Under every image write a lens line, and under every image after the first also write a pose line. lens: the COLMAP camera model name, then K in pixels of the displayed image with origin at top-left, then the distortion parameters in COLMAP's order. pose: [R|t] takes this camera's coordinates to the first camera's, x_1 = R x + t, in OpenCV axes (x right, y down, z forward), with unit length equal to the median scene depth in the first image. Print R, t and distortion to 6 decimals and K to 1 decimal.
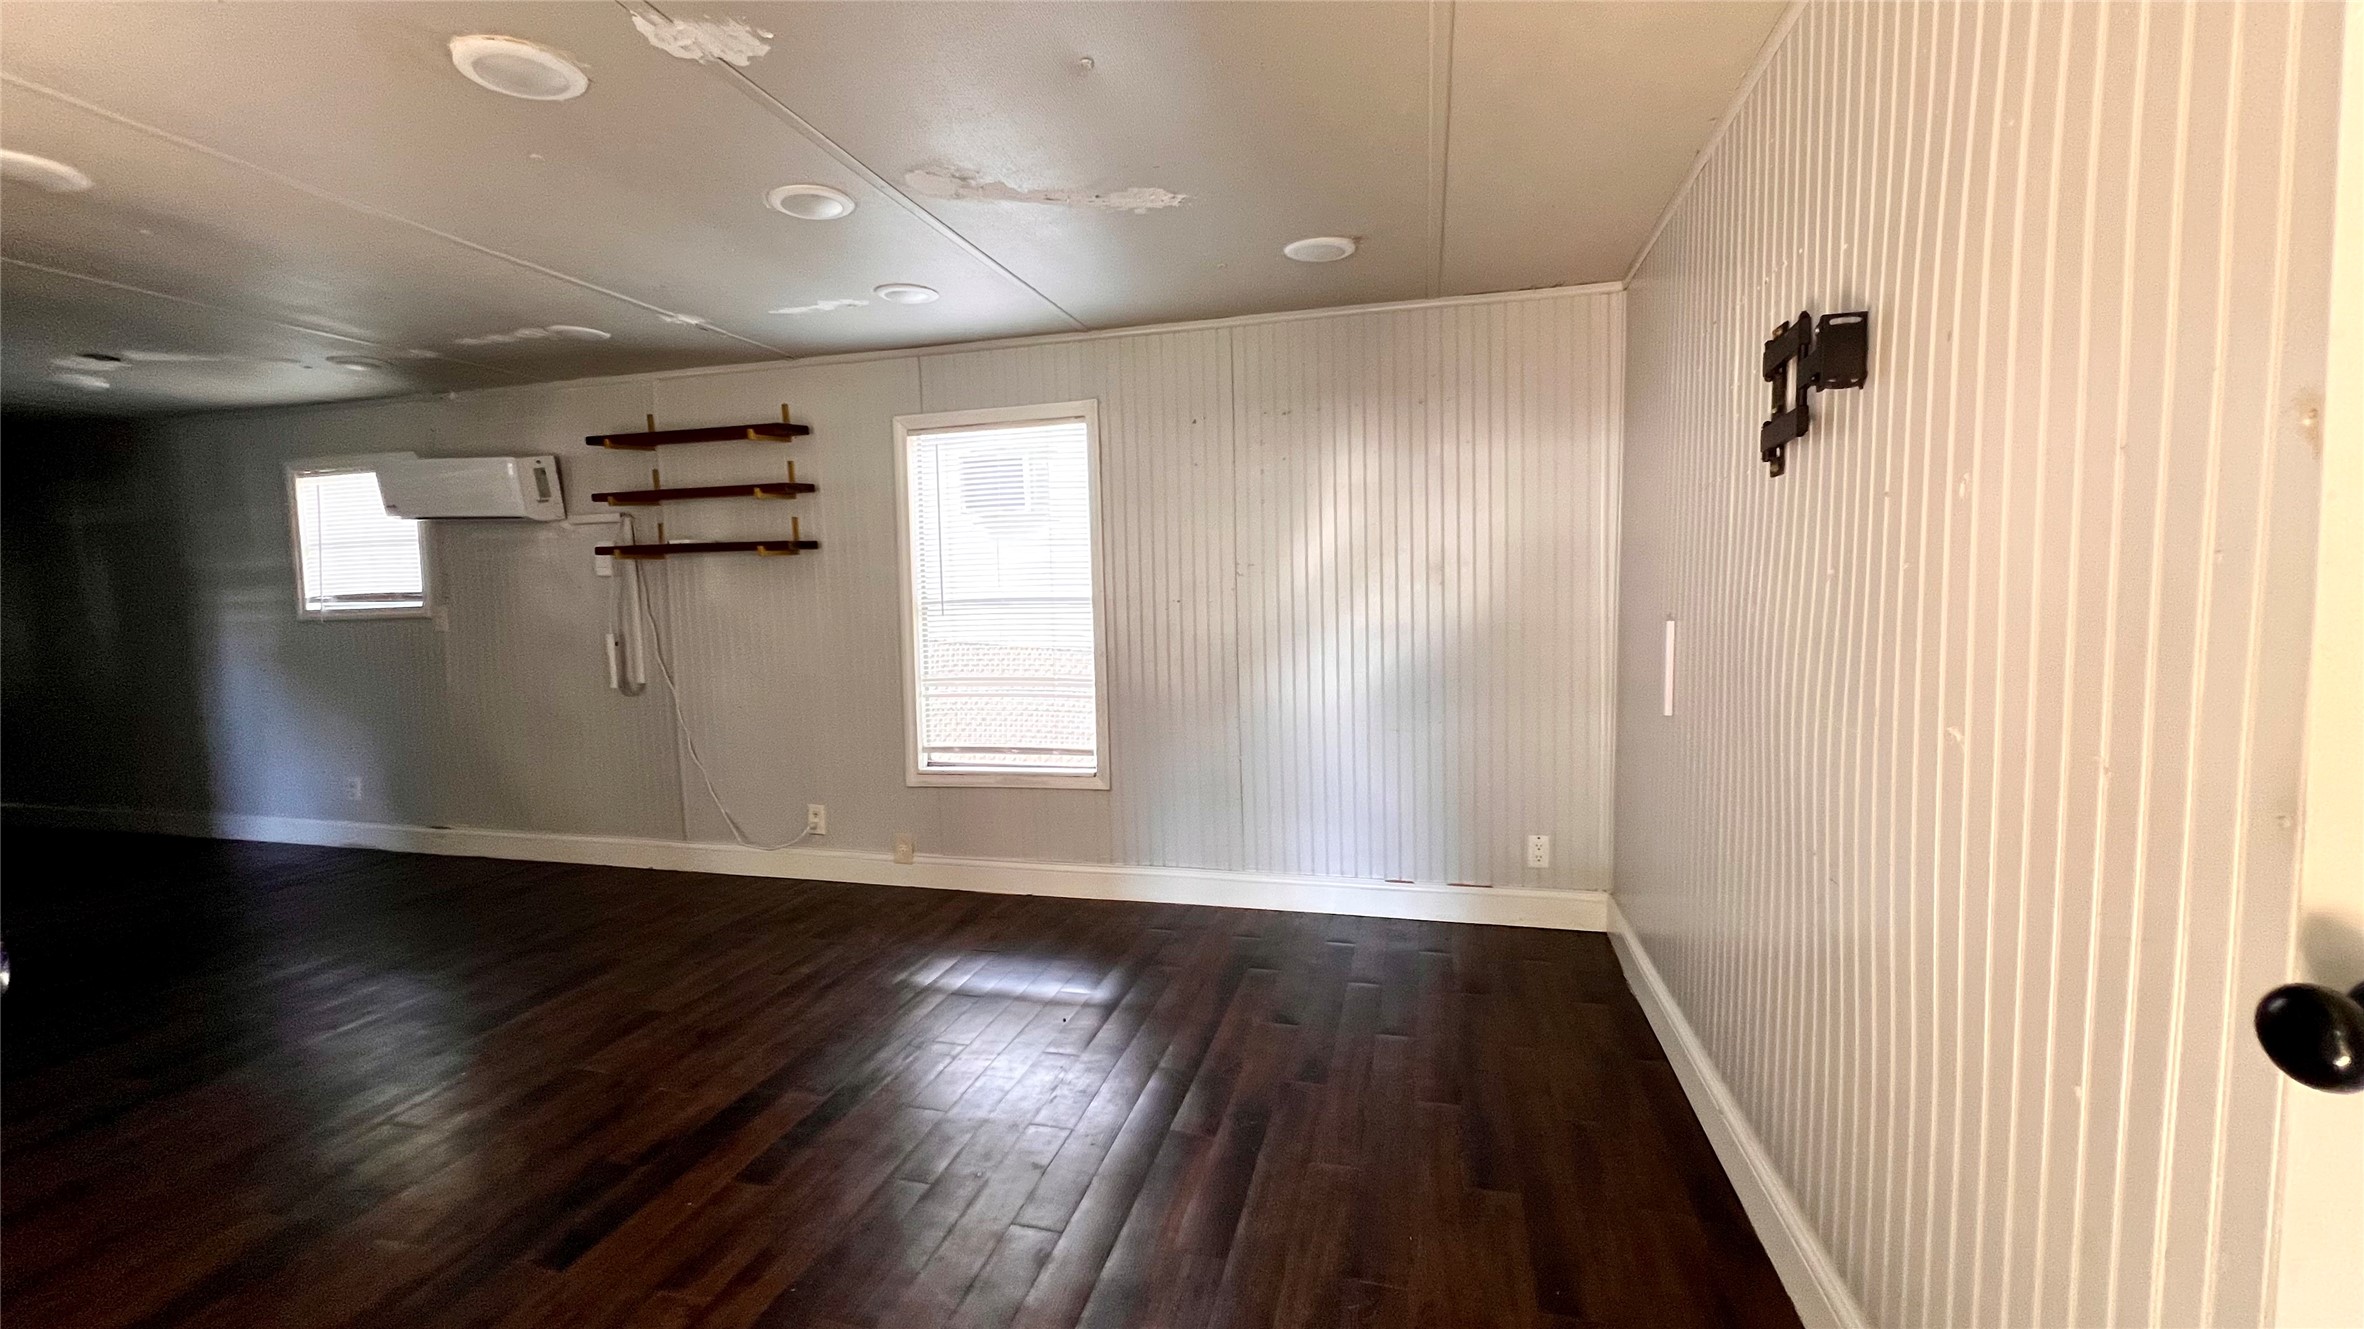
lens RADIAL K [[948.3, 0, 1175.5], [0, 948.3, 663.9], [0, 0, 1]] dist [-0.001518, 0.000006]
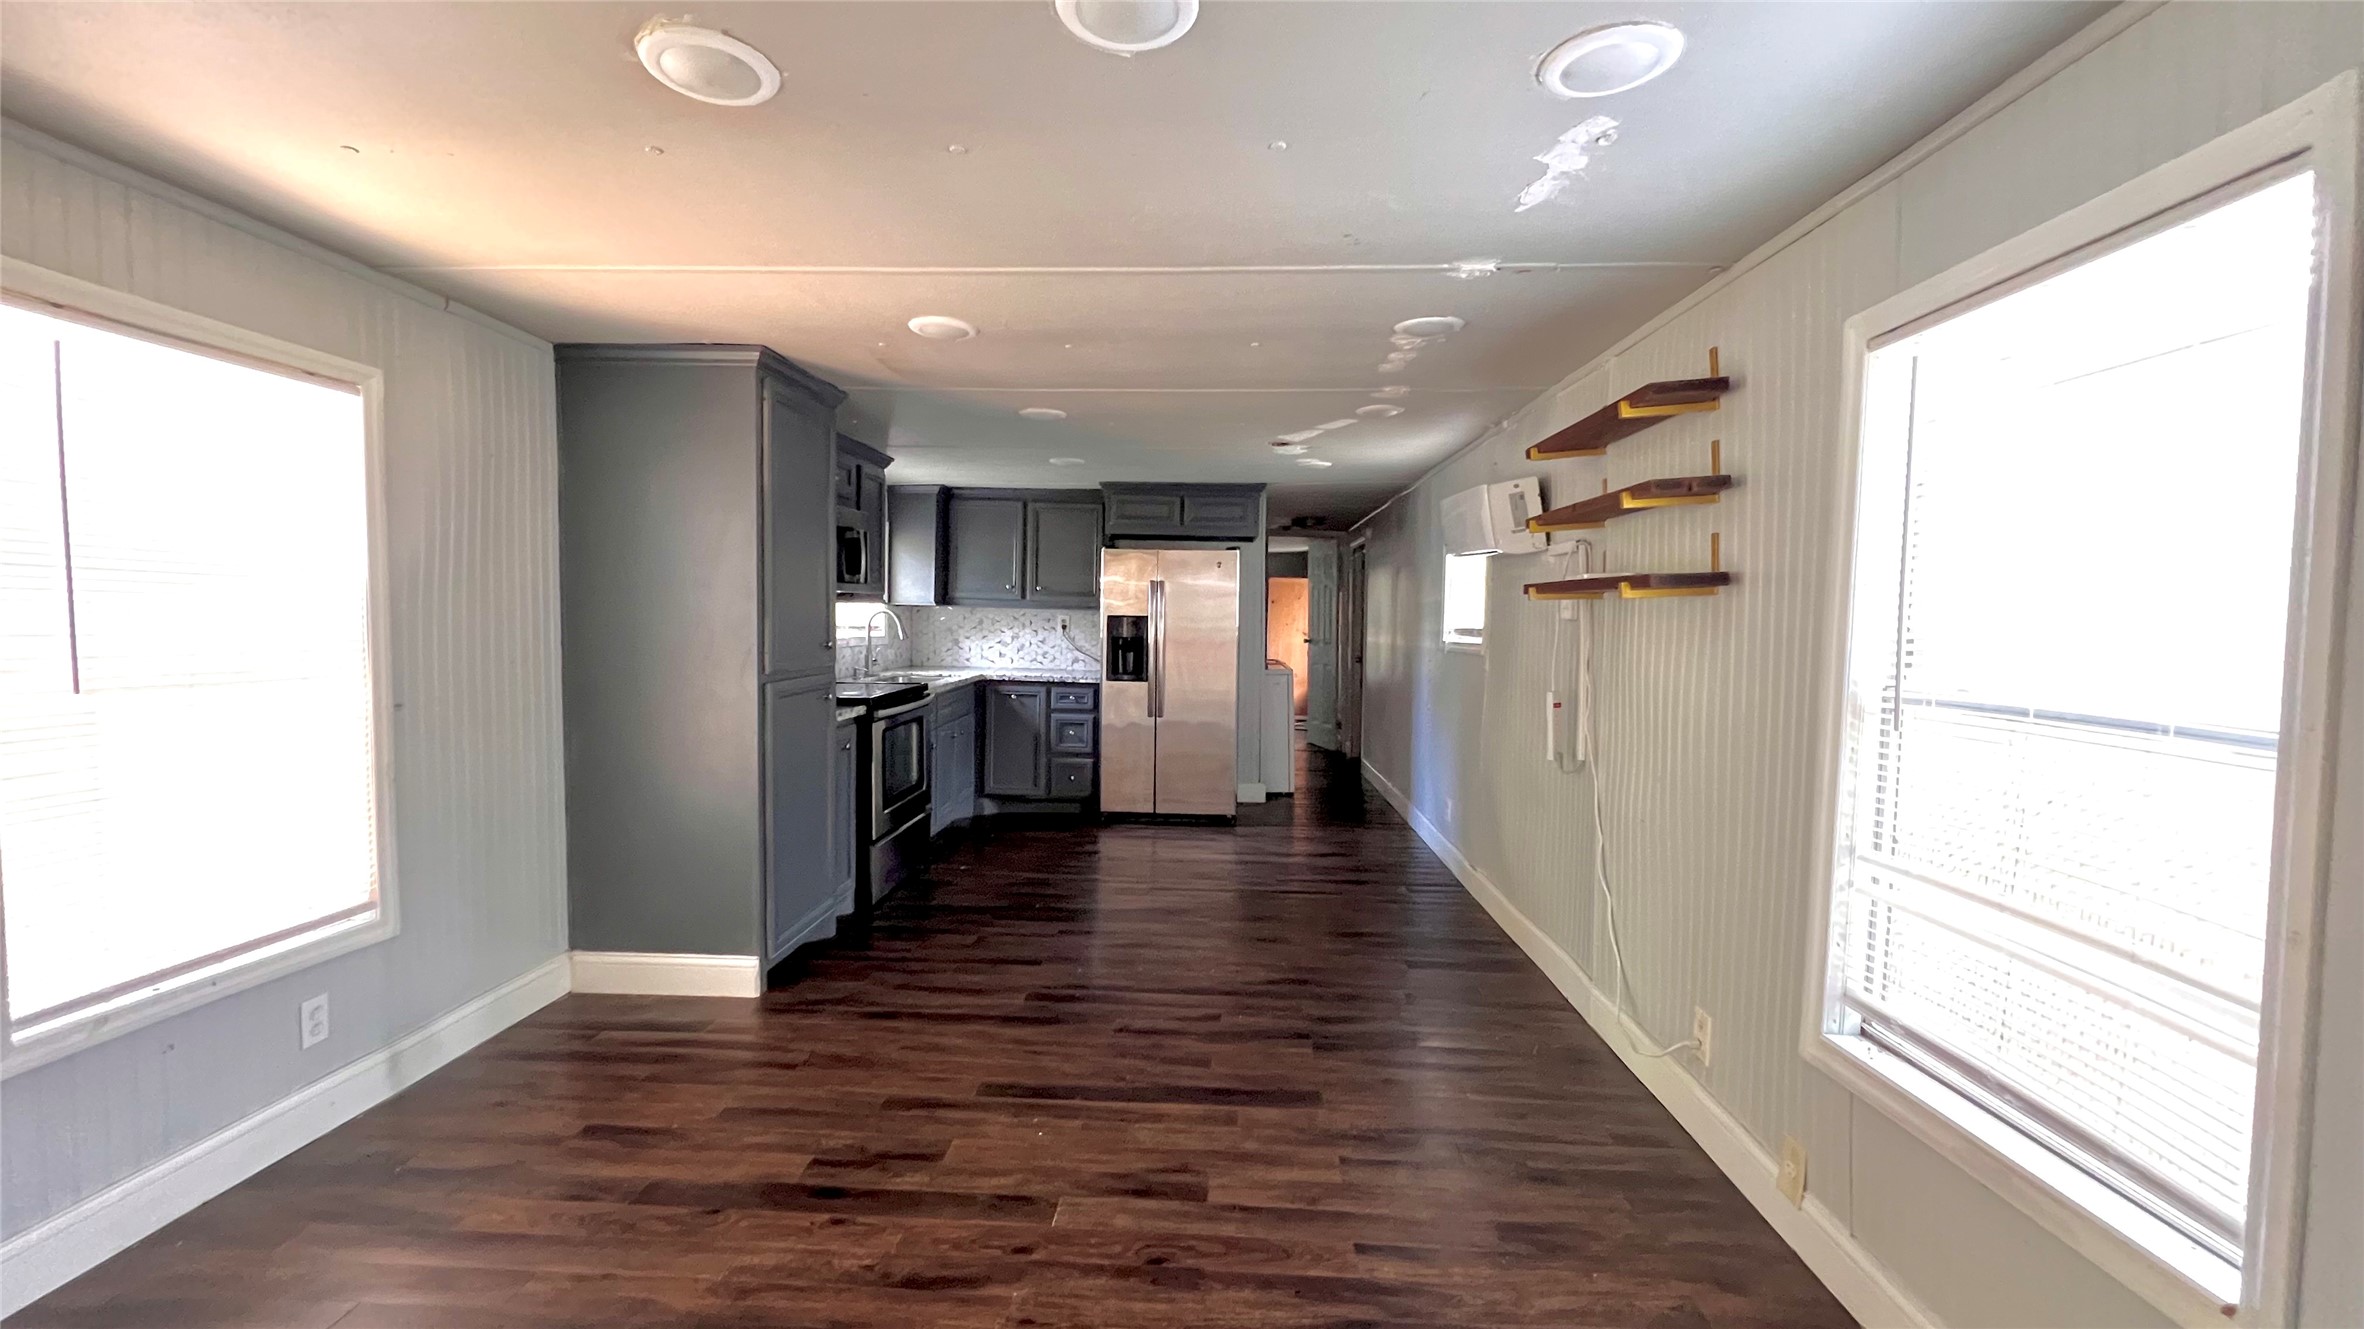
lens RADIAL K [[949.2, 0, 1170.4], [0, 949.2, 662.6], [0, 0, 1]] dist [0.000625, -0.000080]
pose [[0.201940, 0.073455, -0.976639, 0.128715], [-0.093658, 0.994062, 0.055400, -0.076928], [0.974909, 0.080283, 0.207621, 0.566194]]
